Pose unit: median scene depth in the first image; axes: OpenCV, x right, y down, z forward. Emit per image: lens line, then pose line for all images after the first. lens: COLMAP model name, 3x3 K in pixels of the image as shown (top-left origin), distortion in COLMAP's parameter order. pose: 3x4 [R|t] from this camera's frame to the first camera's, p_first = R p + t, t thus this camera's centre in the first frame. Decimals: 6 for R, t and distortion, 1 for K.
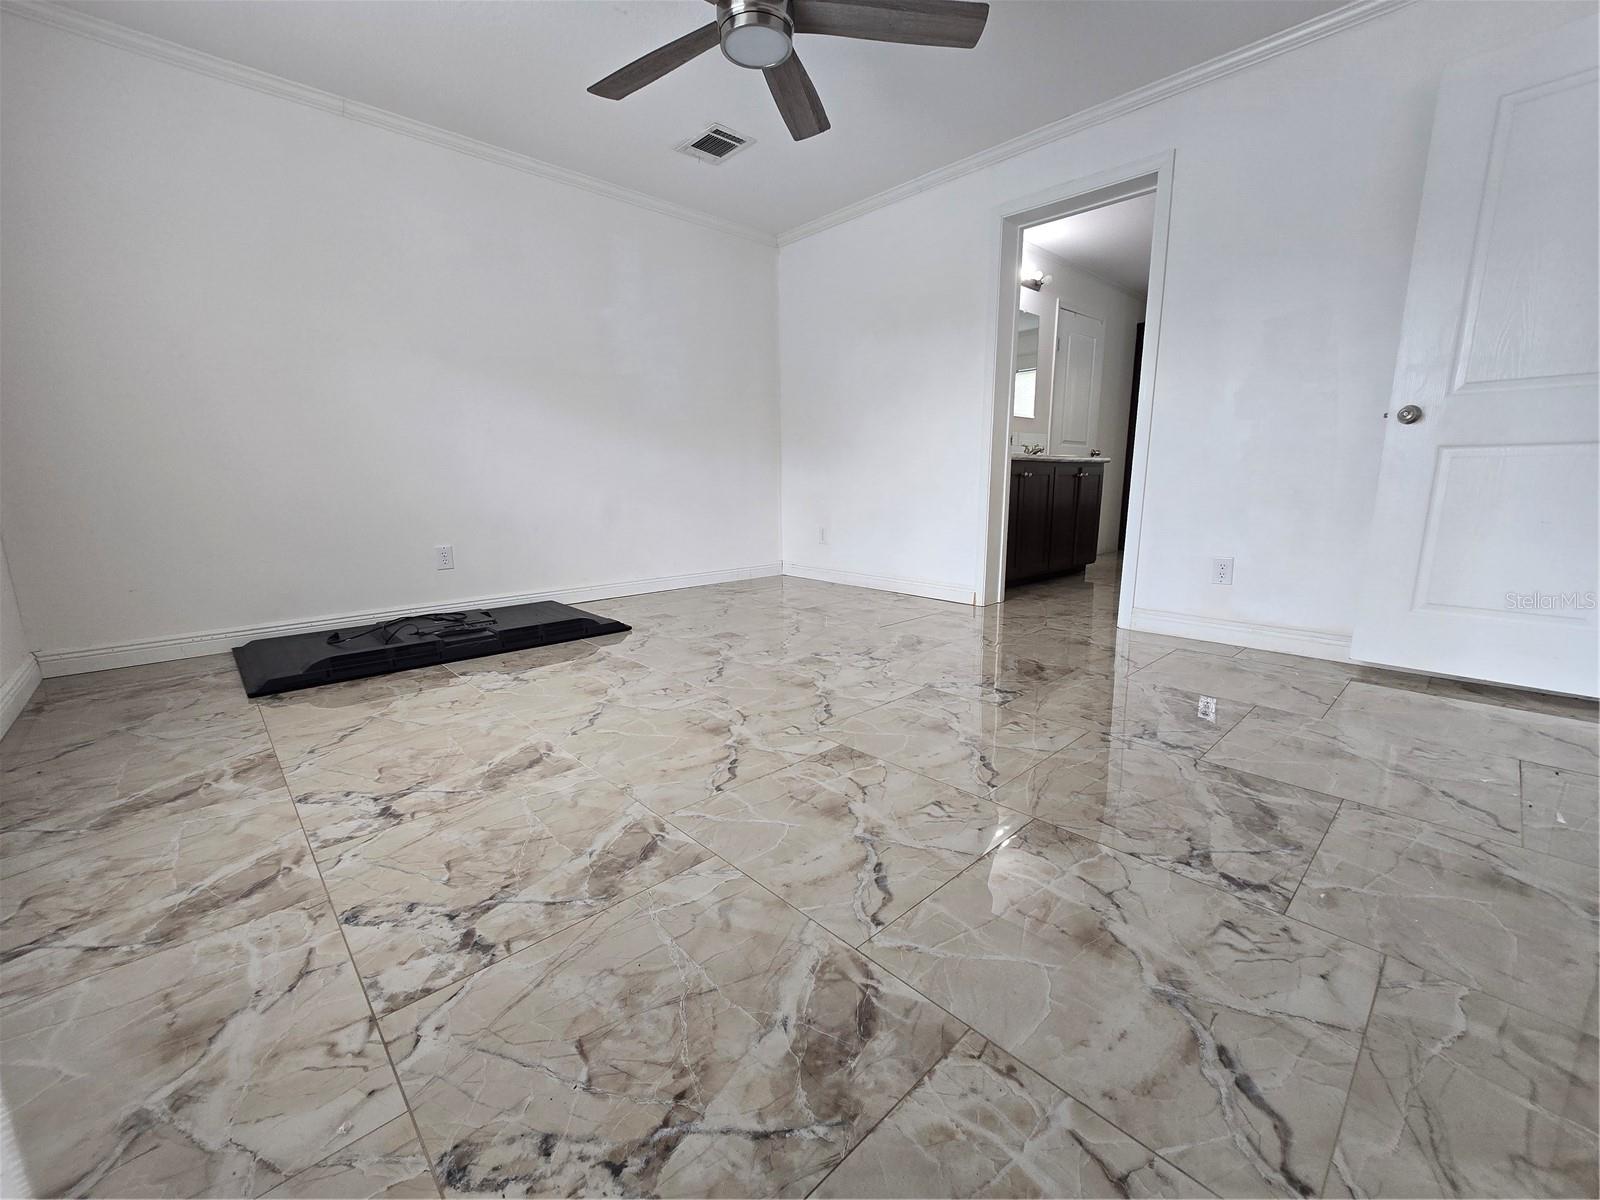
lens RADIAL K [[656.2, 0, 800.6], [0, 656.2, 585.0], [0, 0, 1]] dist [-0.004175, 0.001024]
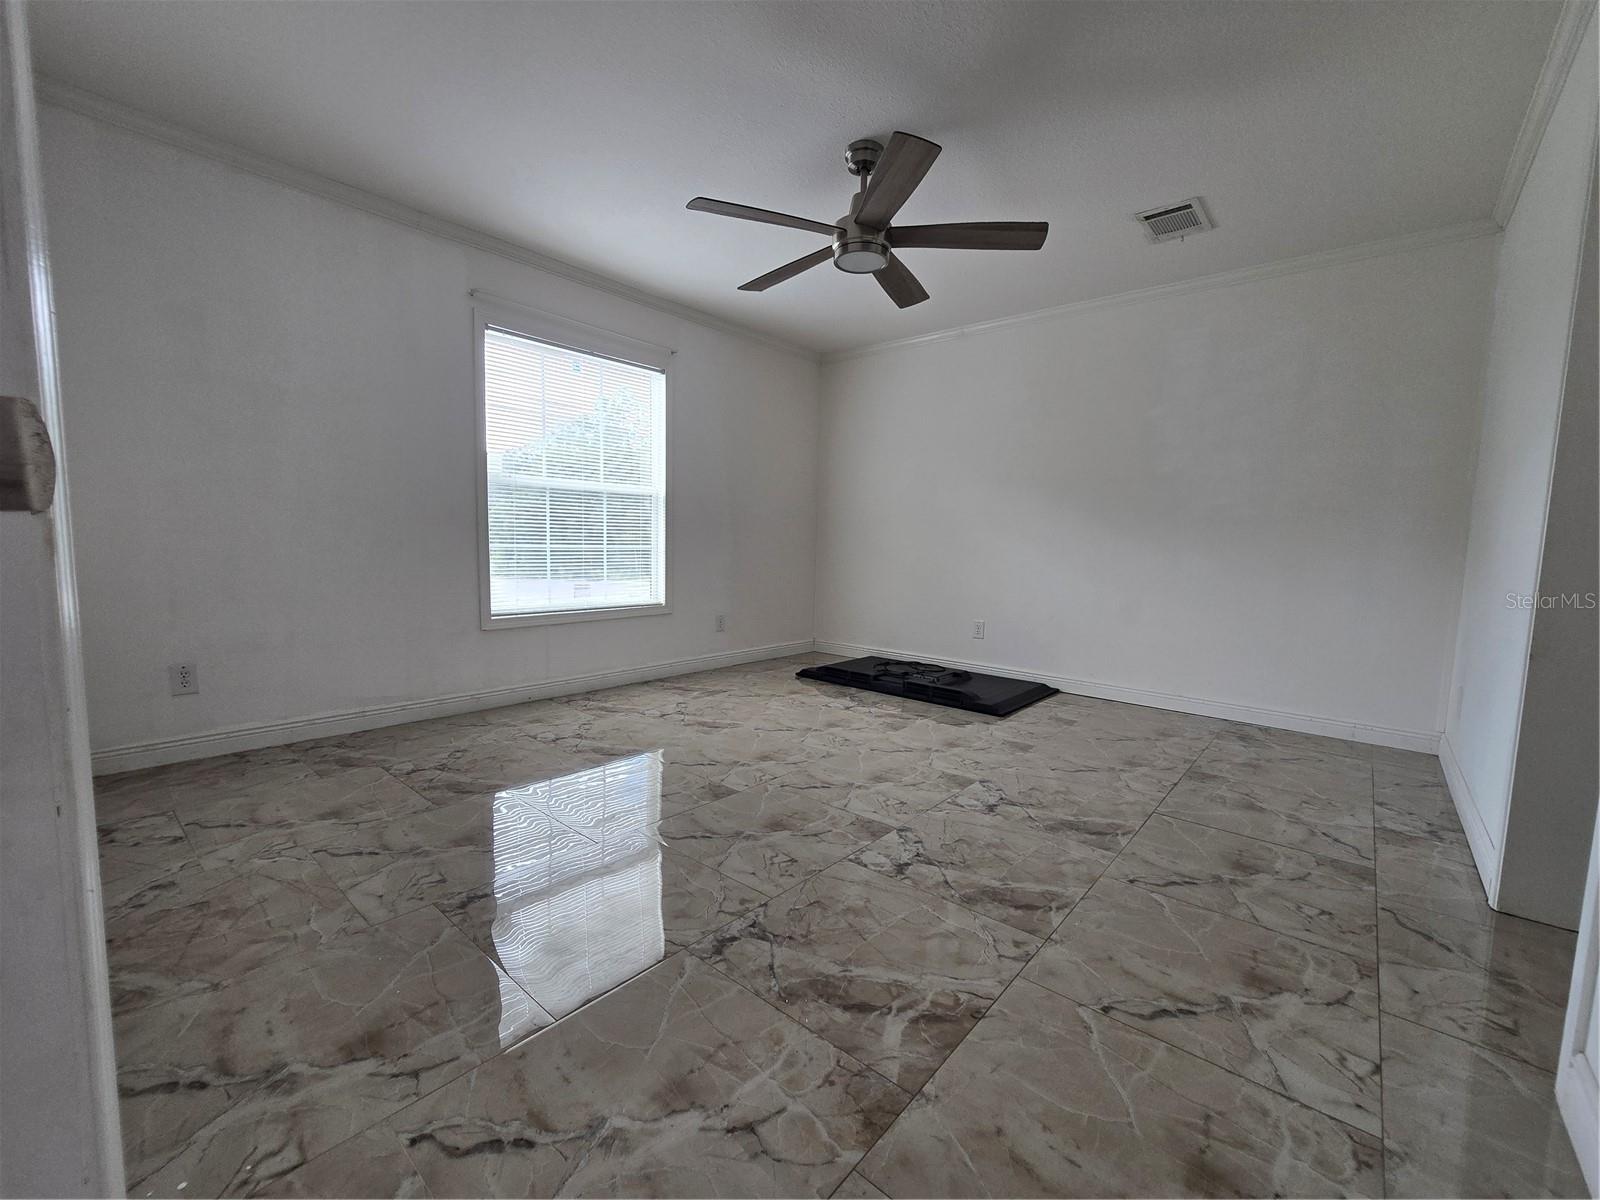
lens RADIAL K [[656.2, 0, 795.8], [0, 656.2, 592.0], [0, 0, 1]] dist [-0.004175, 0.001024]
pose [[0.106465, 0.085243, -0.990656, 1.334546], [-0.187835, 0.980104, 0.064149, -0.243942], [0.976414, 0.179250, 0.120358, 0.907179]]
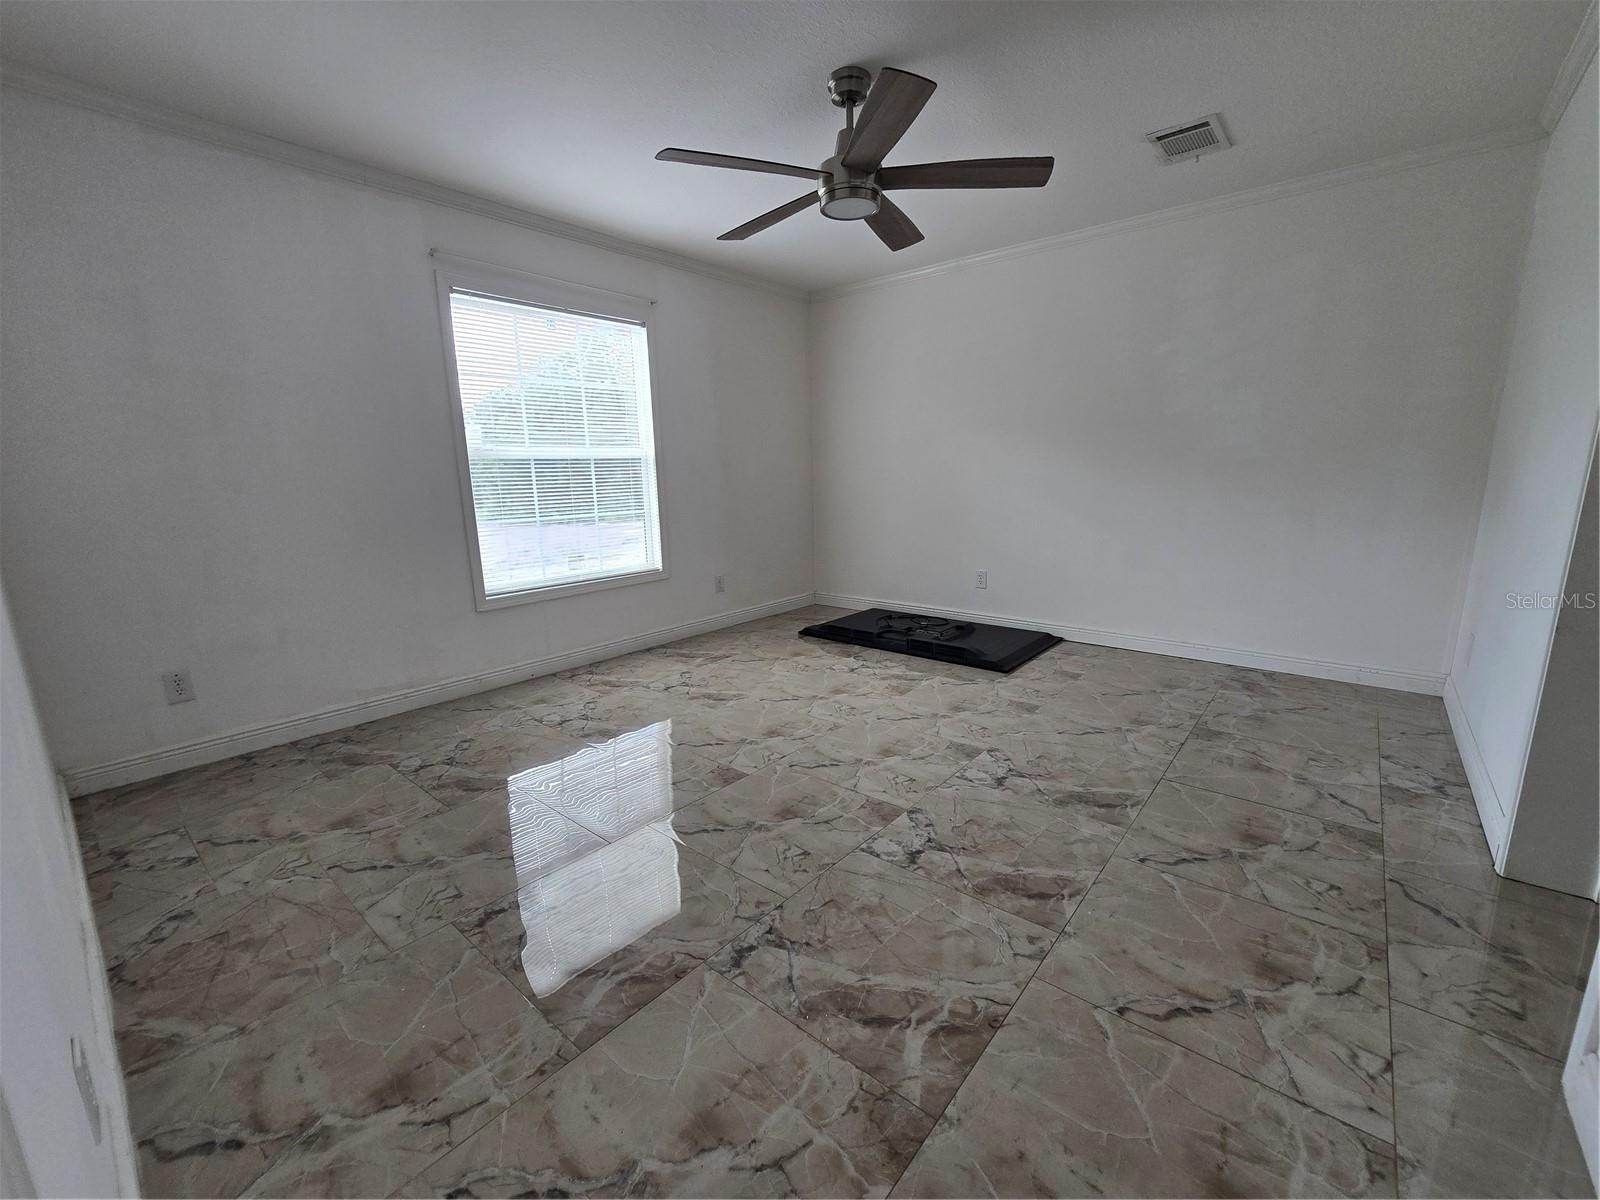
lens RADIAL K [[656.2, 0, 797.3], [0, 656.2, 593.4], [0, 0, 1]] dist [-0.004175, 0.001024]
pose [[0.116276, 0.184061, -0.976013, 1.284501], [-0.143333, 0.975502, 0.166889, -0.334598], [0.982820, 0.120489, 0.139810, 0.895093]]
